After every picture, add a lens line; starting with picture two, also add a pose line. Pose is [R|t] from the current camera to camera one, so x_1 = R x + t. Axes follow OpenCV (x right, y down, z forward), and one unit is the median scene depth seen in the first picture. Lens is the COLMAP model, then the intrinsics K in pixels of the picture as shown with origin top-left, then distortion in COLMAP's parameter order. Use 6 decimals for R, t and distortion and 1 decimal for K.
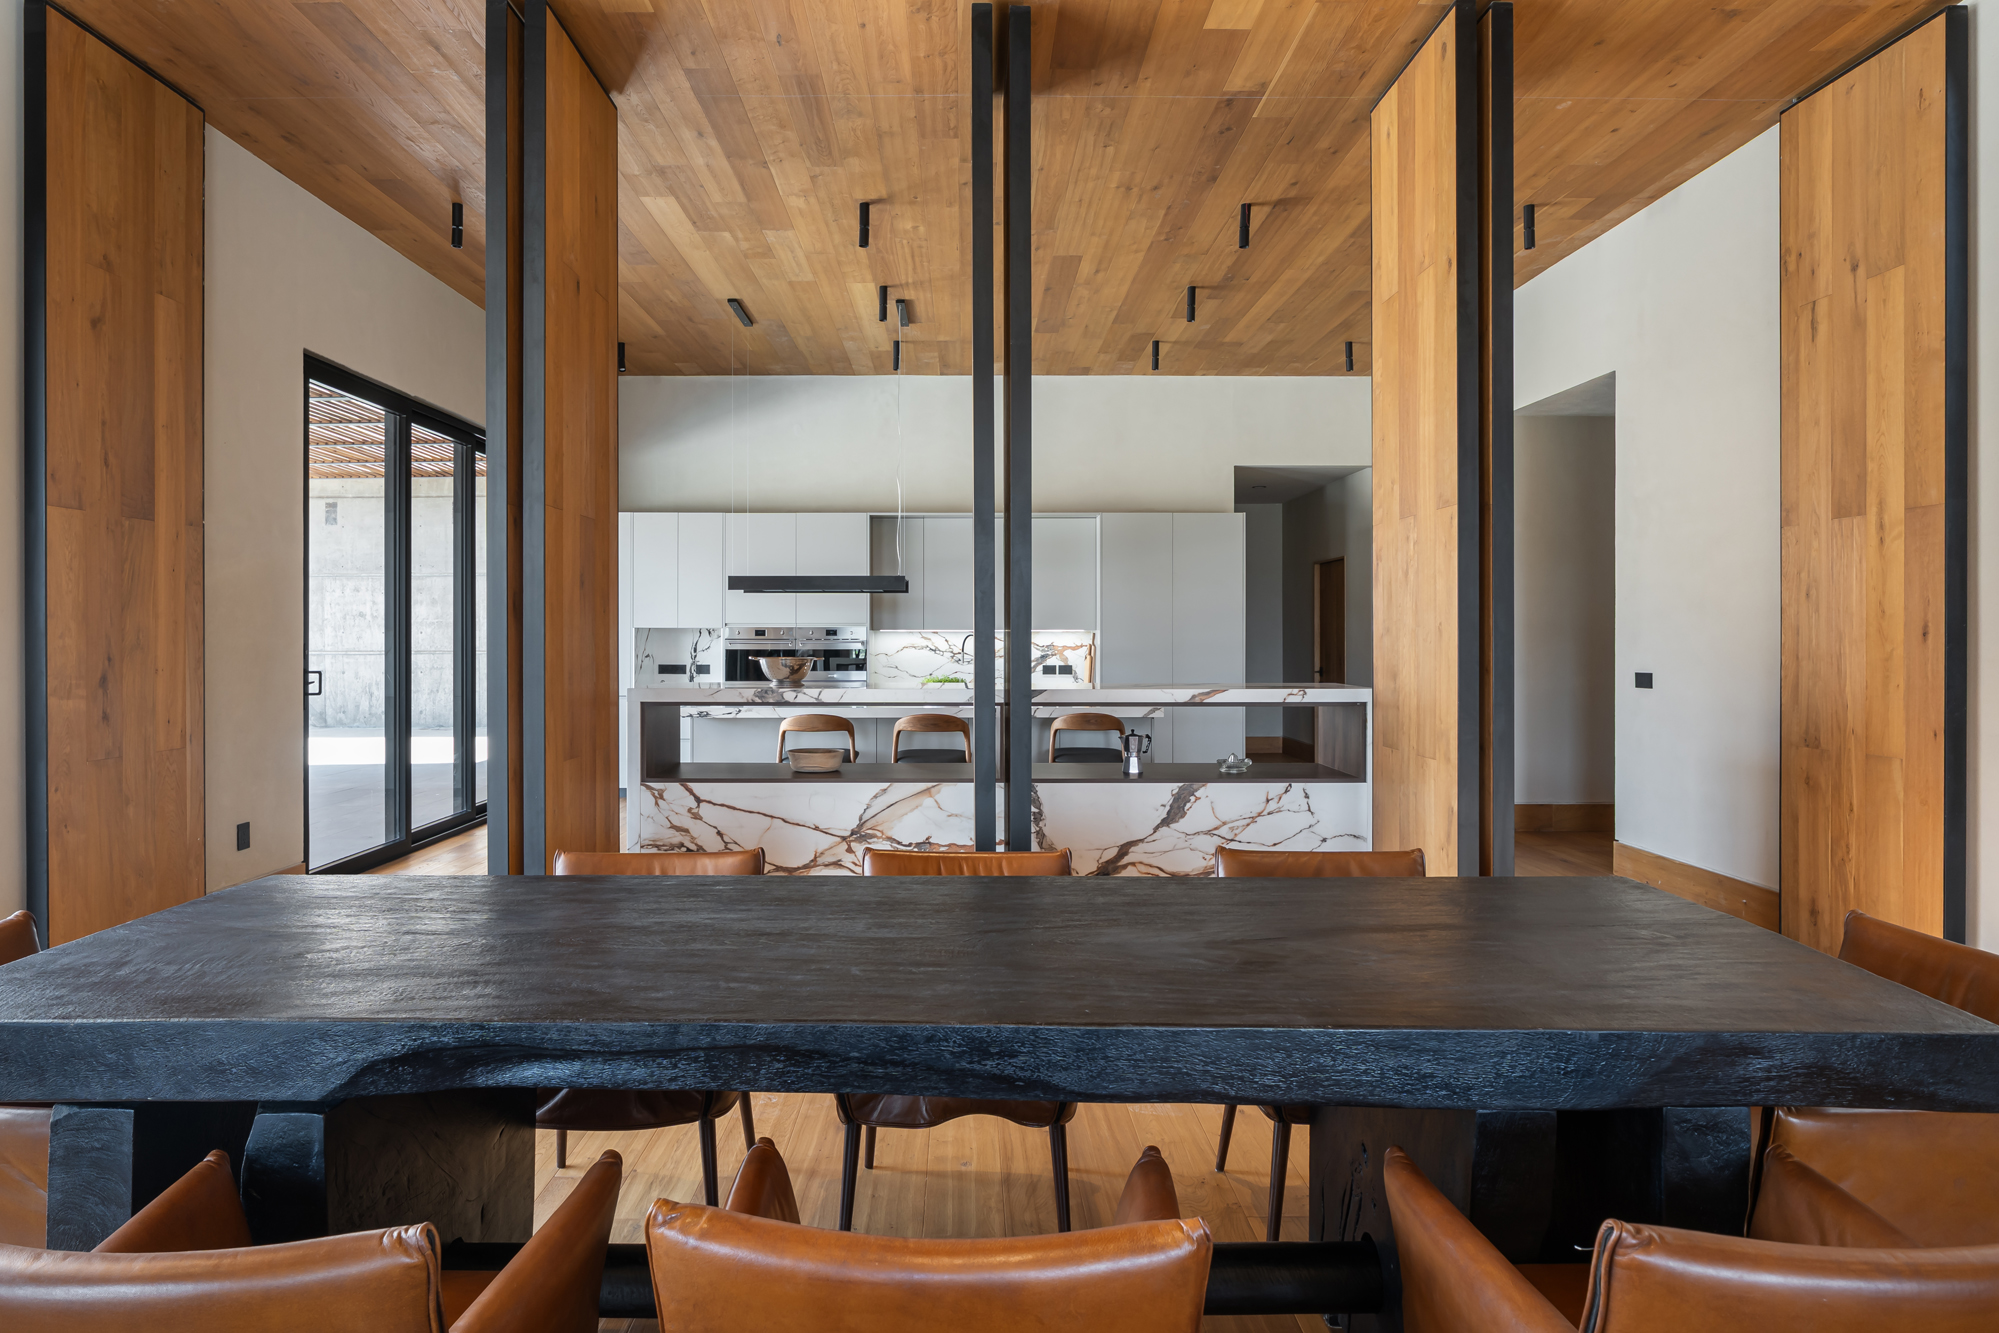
lens RADIAL K [[1170.3, 0, 964.9], [0, 1170.3, 644.8], [0, 0, 1]] dist [-0.011779, 0.005273]
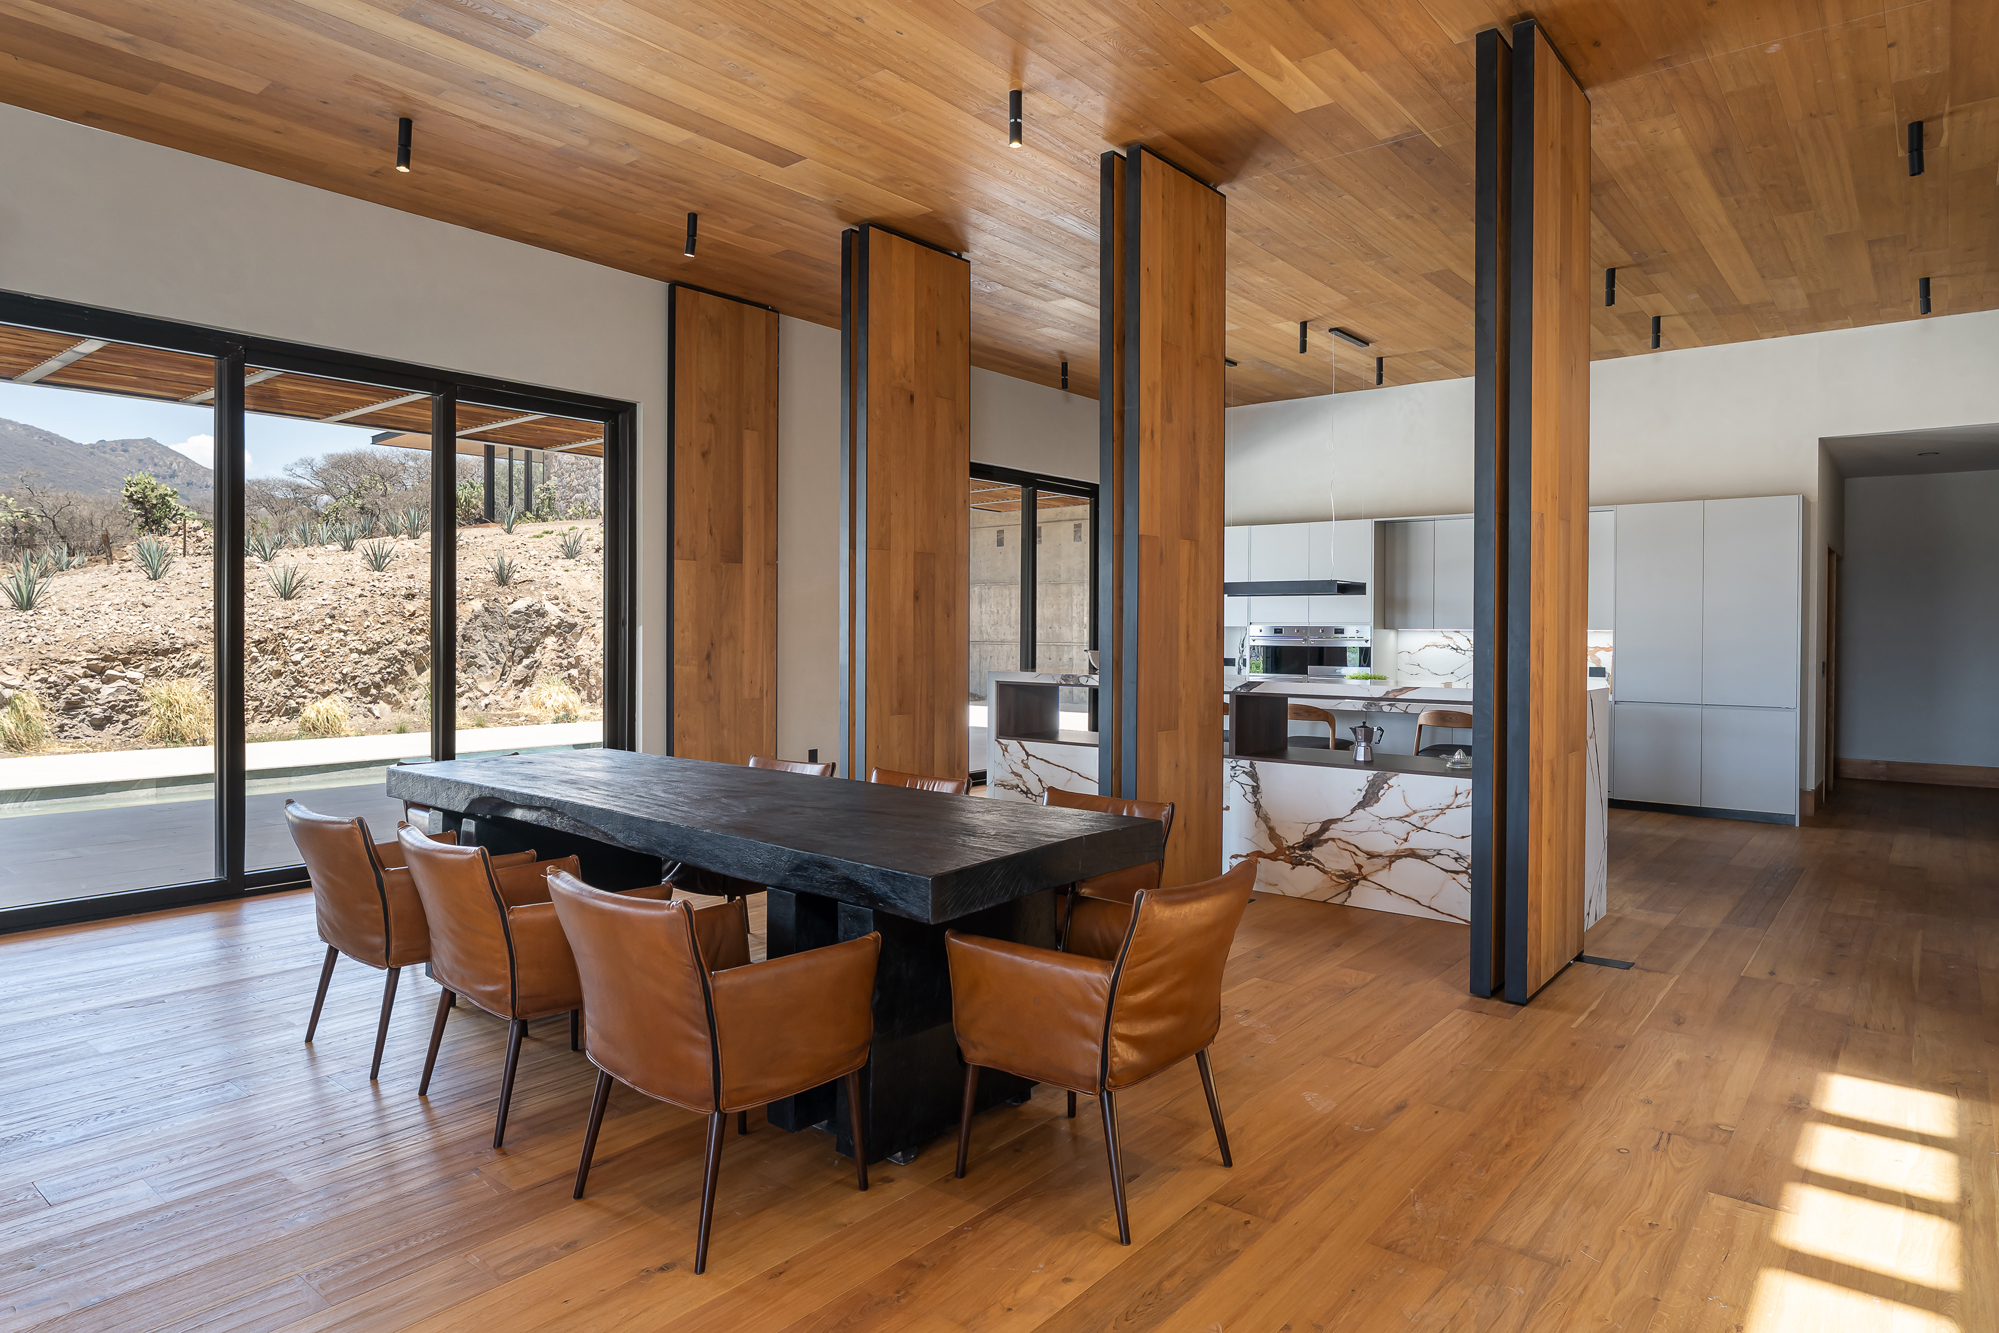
lens RADIAL K [[1170.3, 0, 982.0], [0, 1170.3, 648.4], [0, 0, 1]] dist [-0.011779, 0.005273]
pose [[0.765248, 0.015591, -0.643547, 0.609090], [-0.011587, 0.999878, 0.010445, -0.003806], [0.643632, -0.000537, 0.765335, -0.075517]]
